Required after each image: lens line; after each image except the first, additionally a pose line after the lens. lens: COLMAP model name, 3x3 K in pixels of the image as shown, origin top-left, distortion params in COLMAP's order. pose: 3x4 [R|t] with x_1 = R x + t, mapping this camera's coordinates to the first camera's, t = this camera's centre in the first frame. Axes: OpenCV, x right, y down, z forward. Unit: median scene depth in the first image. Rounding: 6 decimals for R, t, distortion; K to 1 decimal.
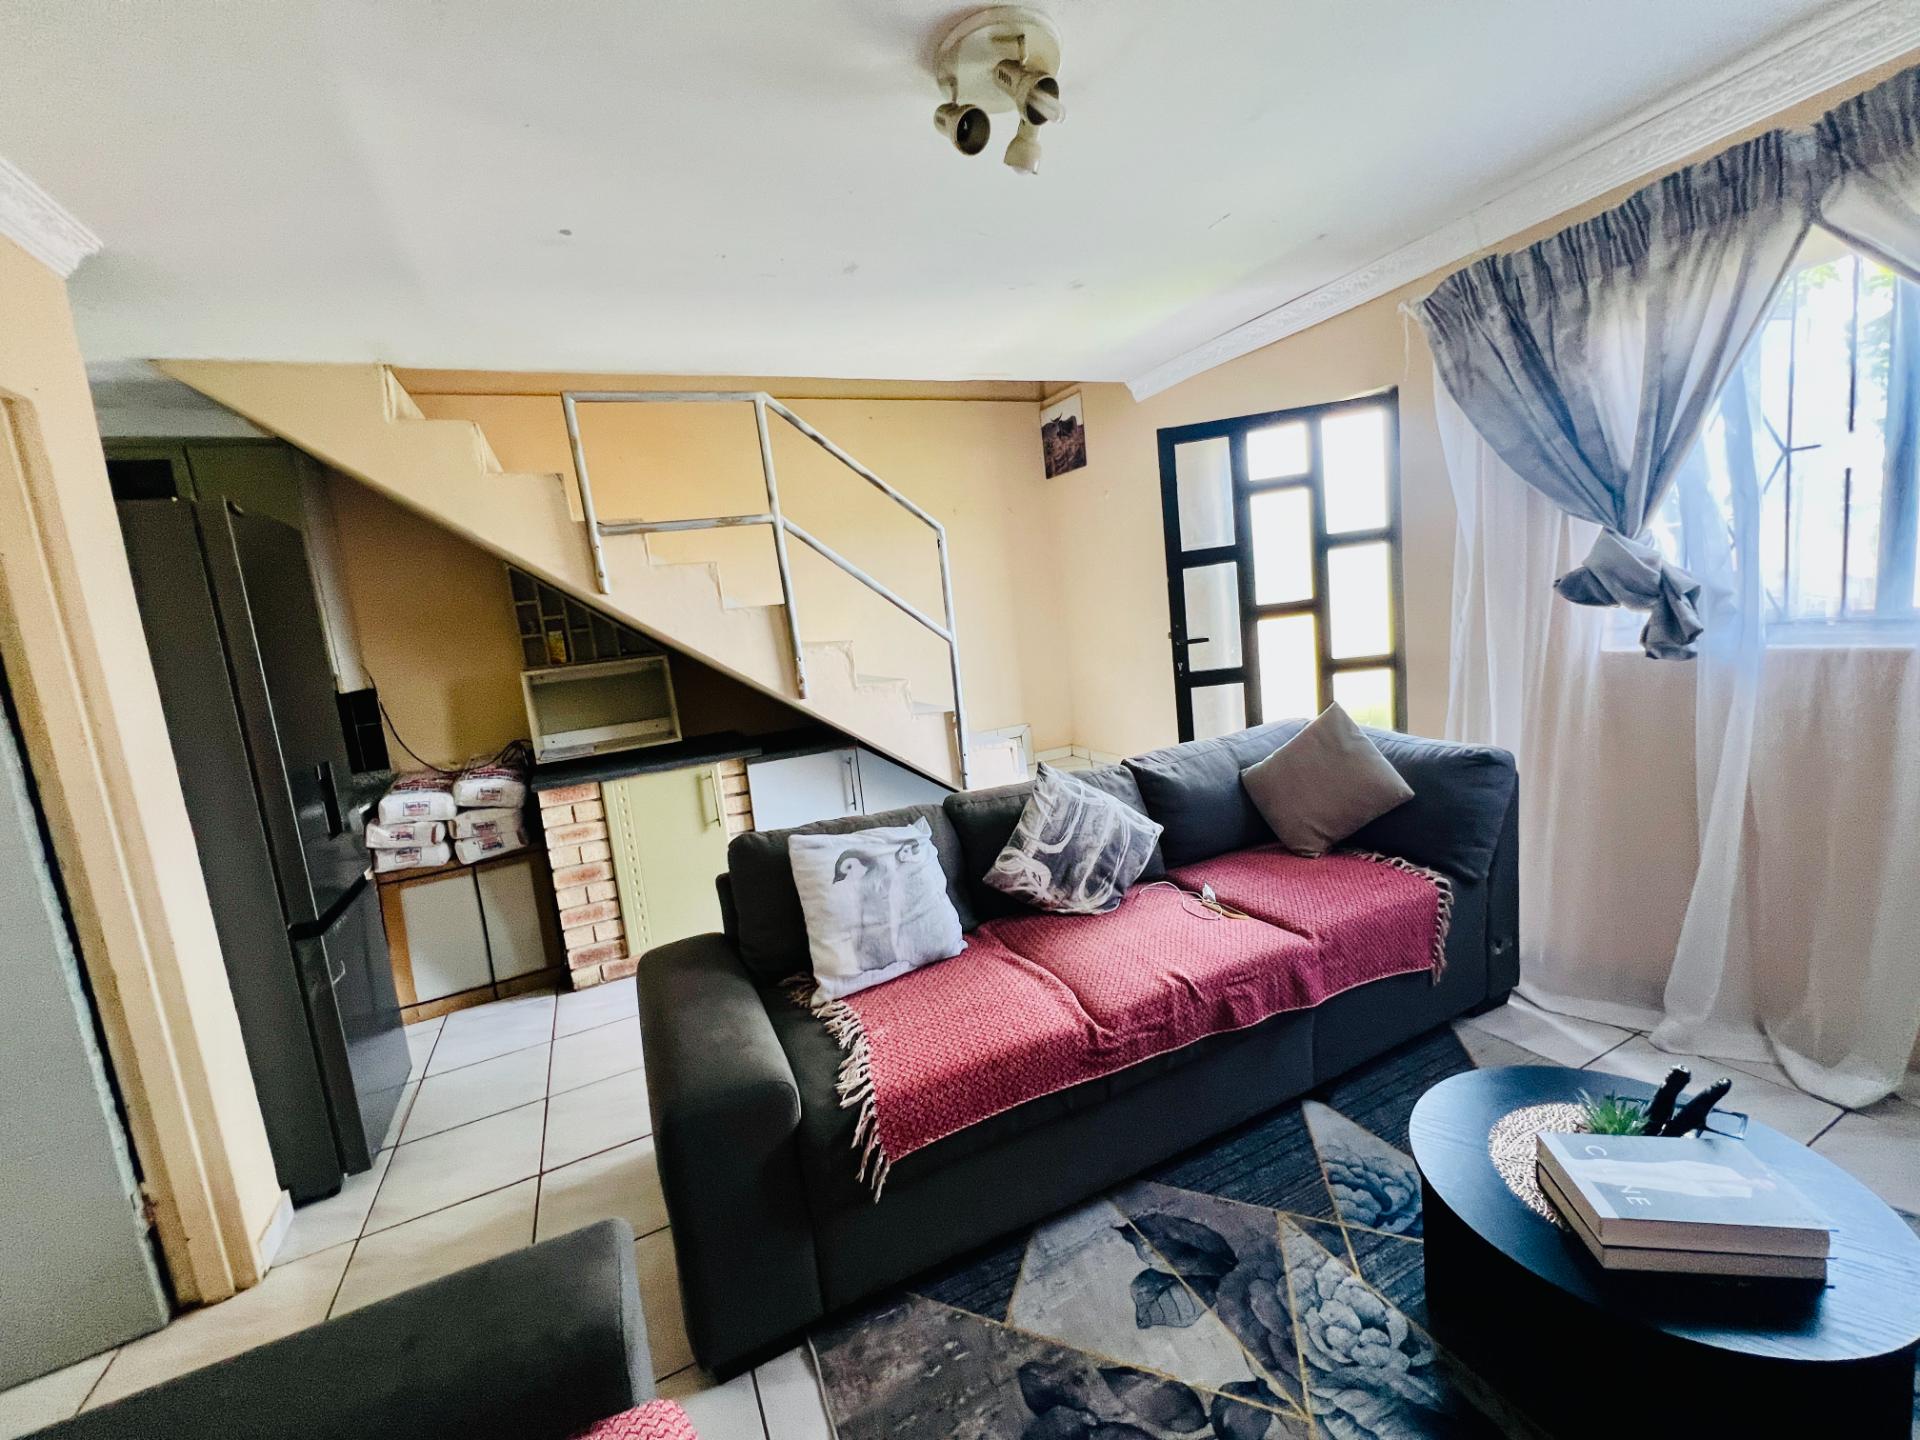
lens RADIAL K [[770.7, 0, 958.0], [0, 770.7, 718.5], [0, 0, 1]] dist [-0.002833, 0.001126]
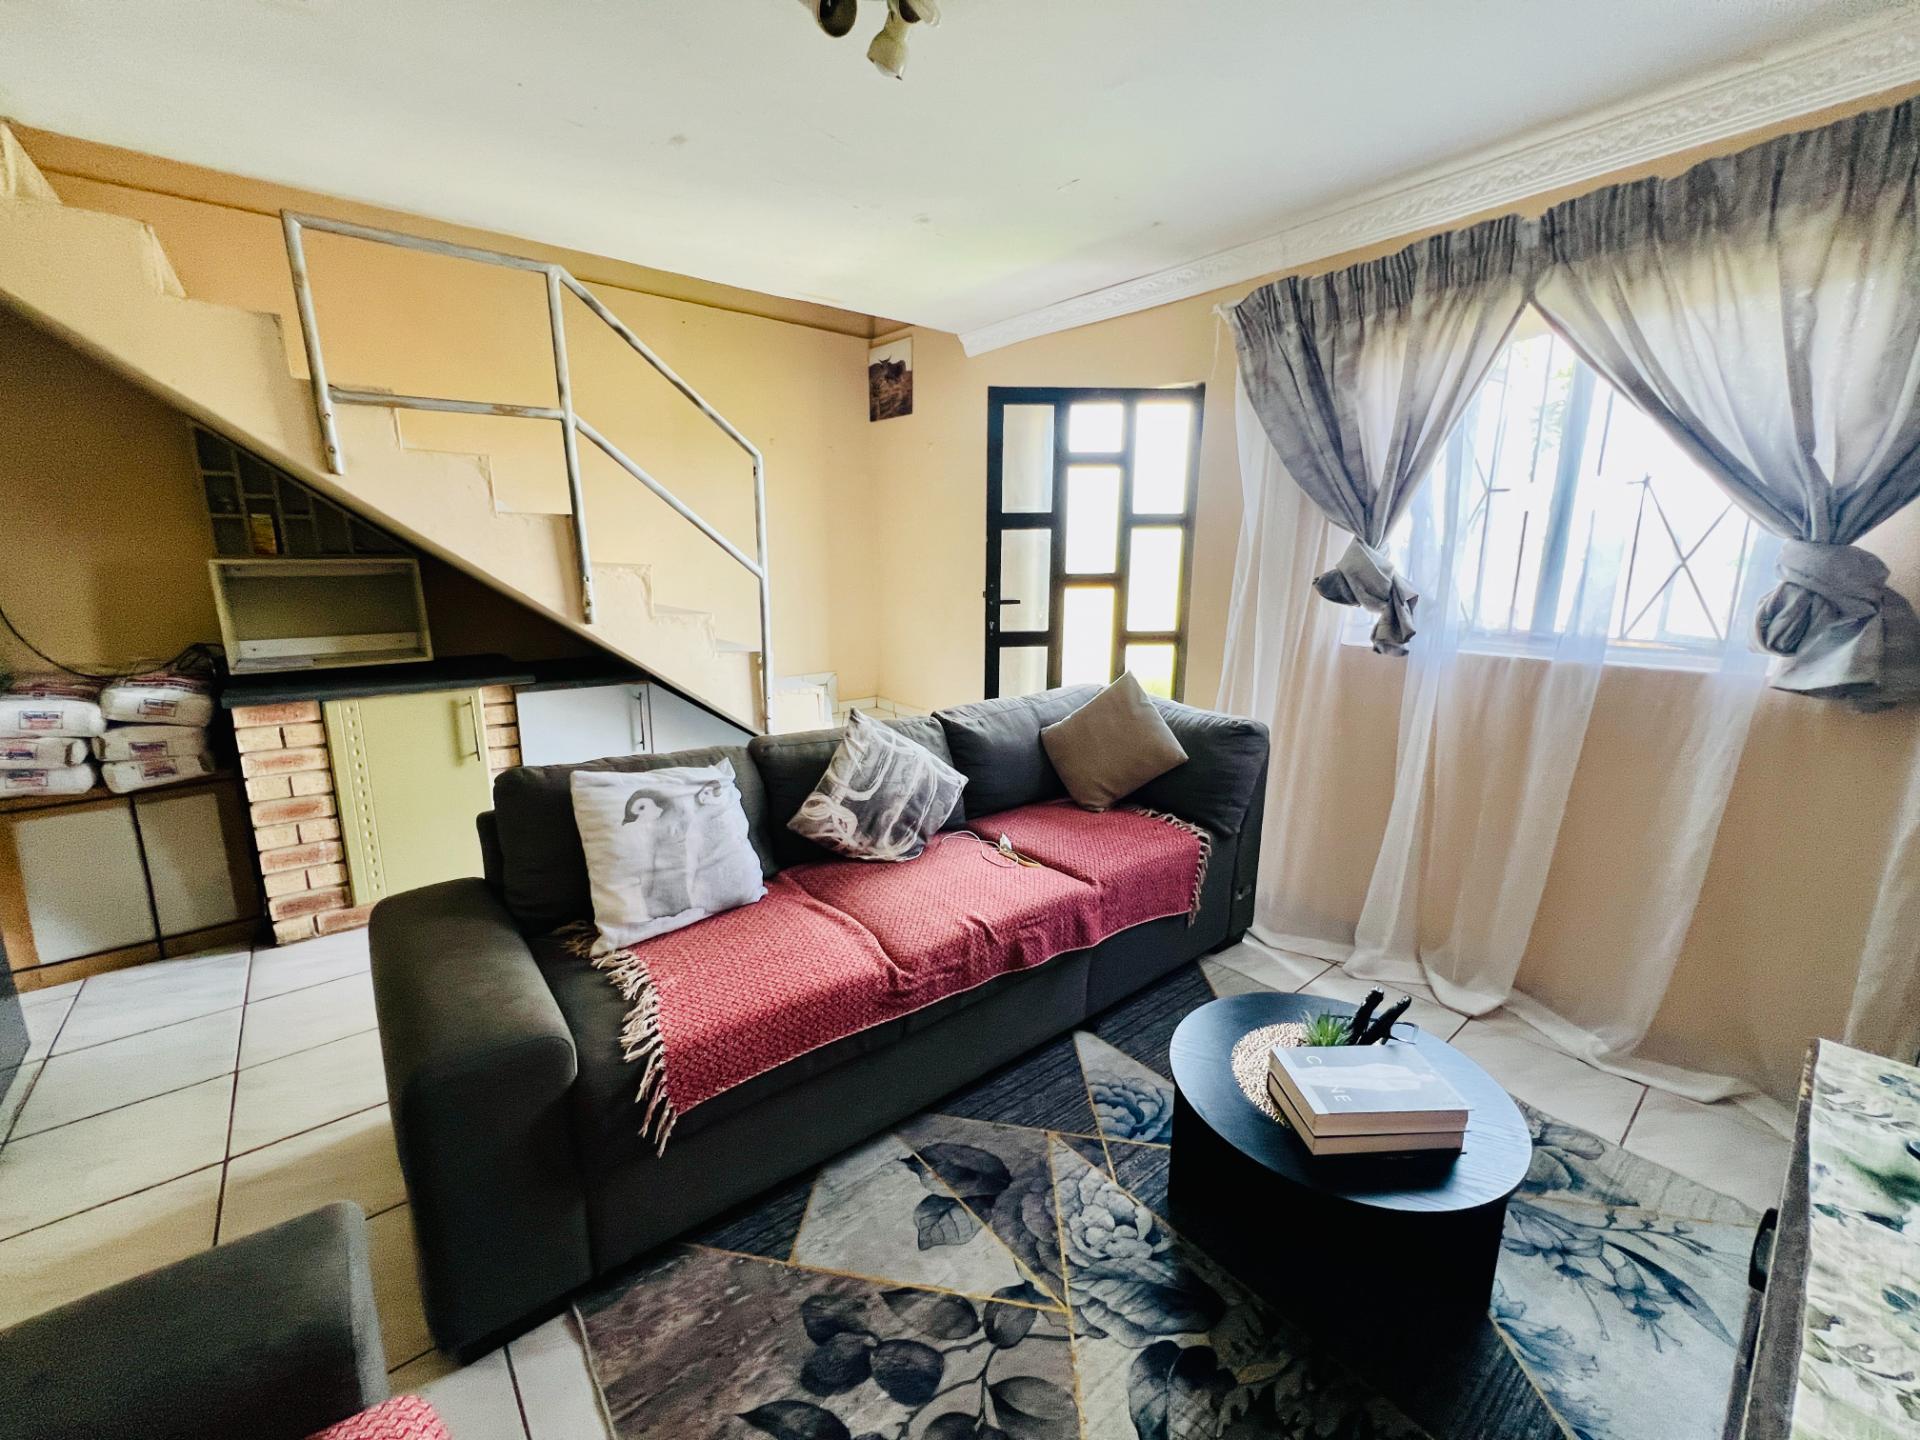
lens RADIAL K [[770.7, 0, 960.2], [0, 770.7, 718.6], [0, 0, 1]] dist [-0.002833, 0.001126]
pose [[0.963277, 0.058816, 0.261990, -0.019864], [-0.074669, 0.995905, 0.050960, 0.010233], [-0.257920, -0.068651, 0.963724, 0.018569]]
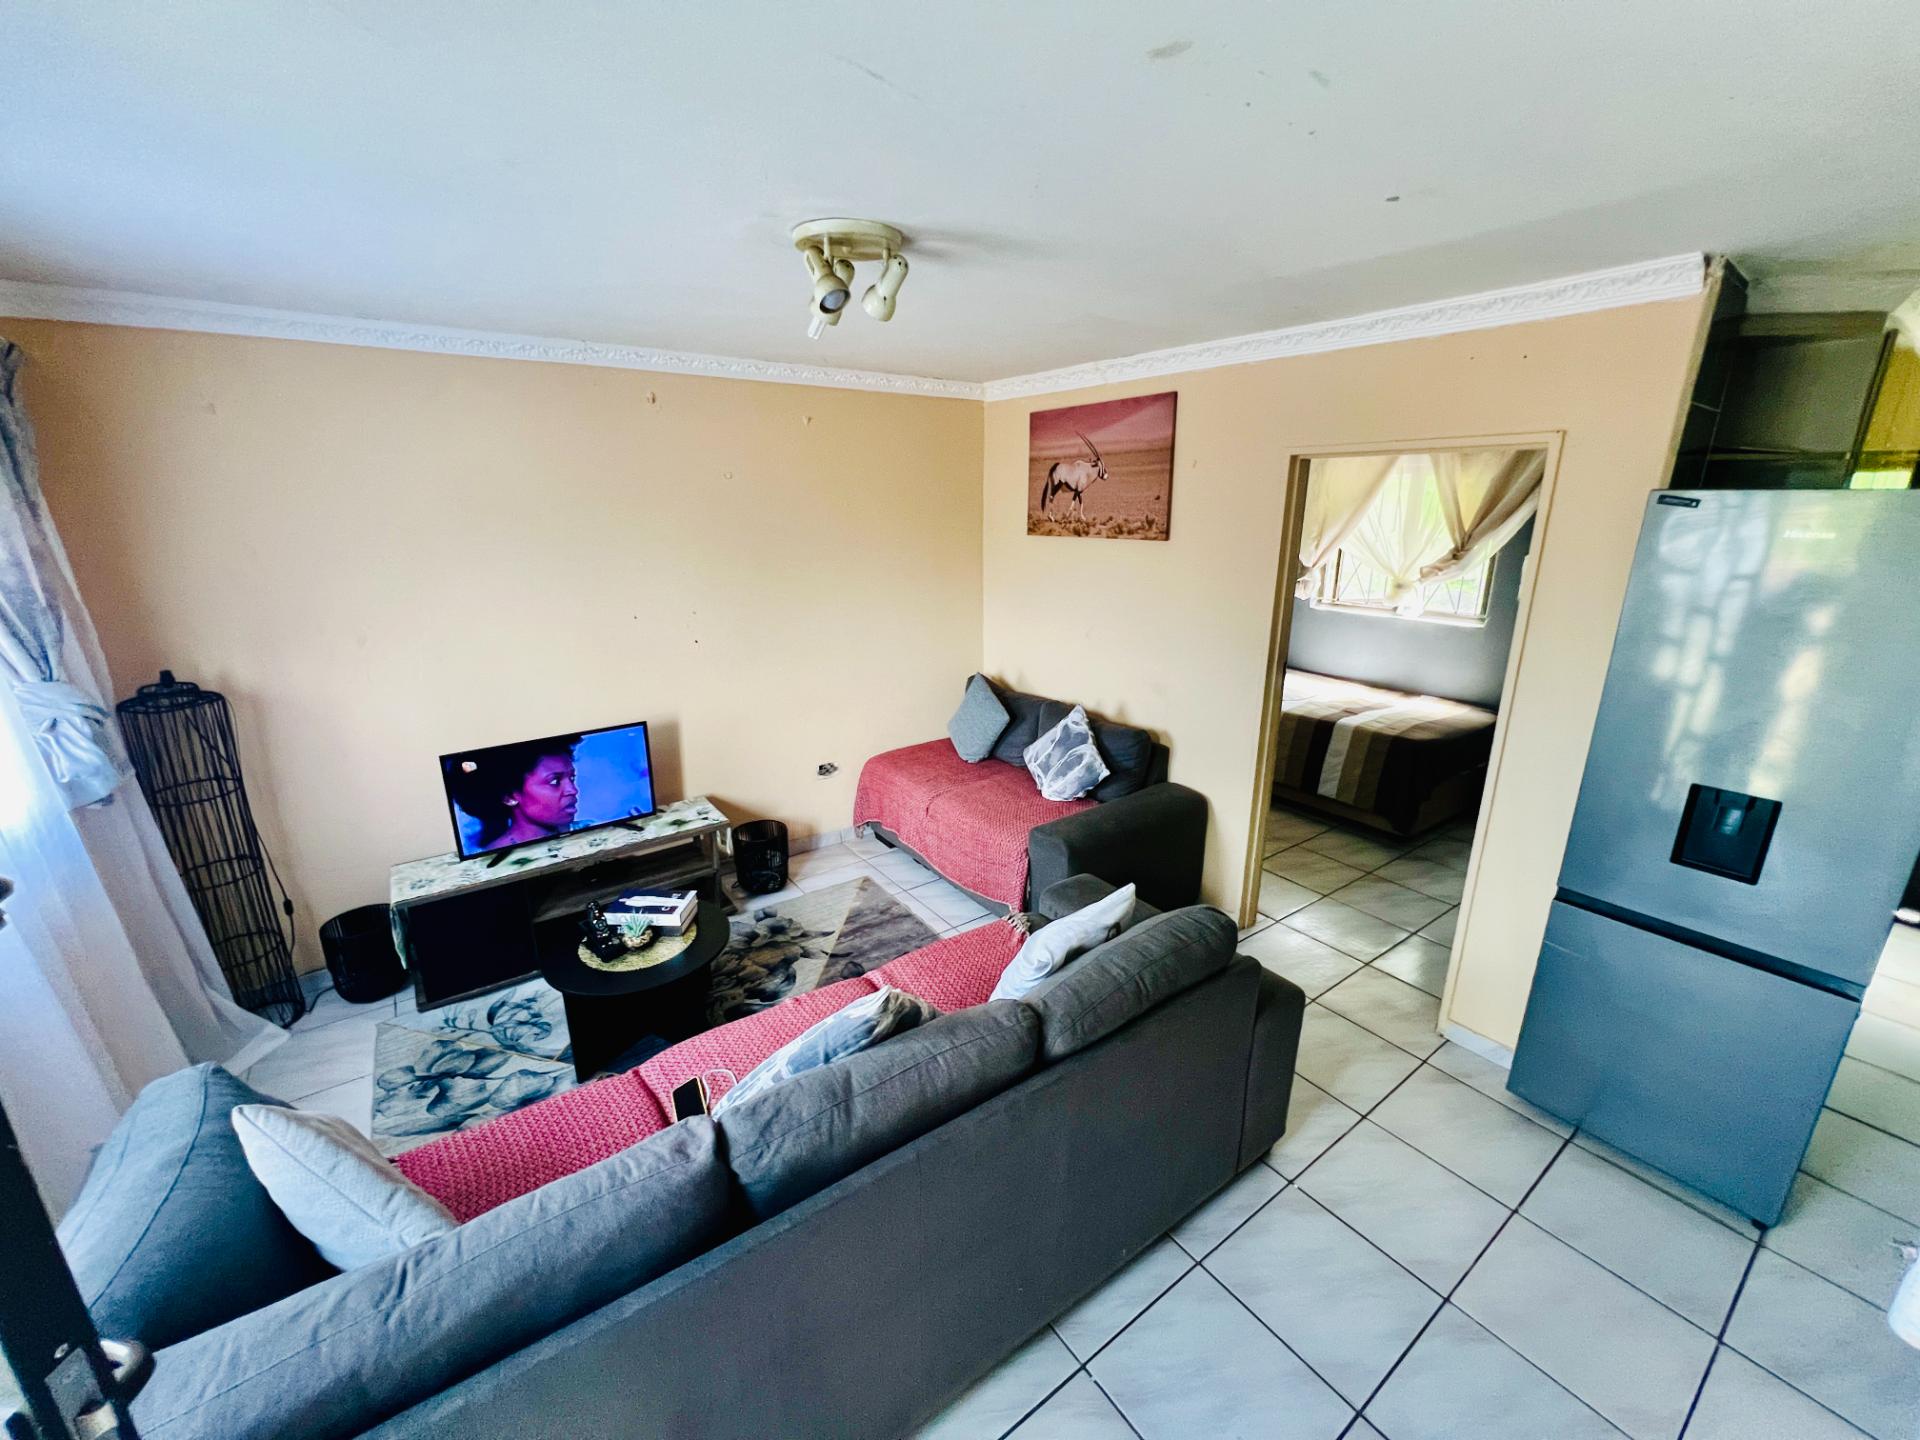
lens RADIAL K [[770.7, 0, 949.2], [0, 770.7, 717.2], [0, 0, 1]] dist [-0.002833, 0.001126]
pose [[-0.978467, 0.154291, -0.137098, 0.128613], [0.085783, 0.908136, 0.409793, -0.452915], [0.187731, 0.389209, -0.901817, 1.660908]]
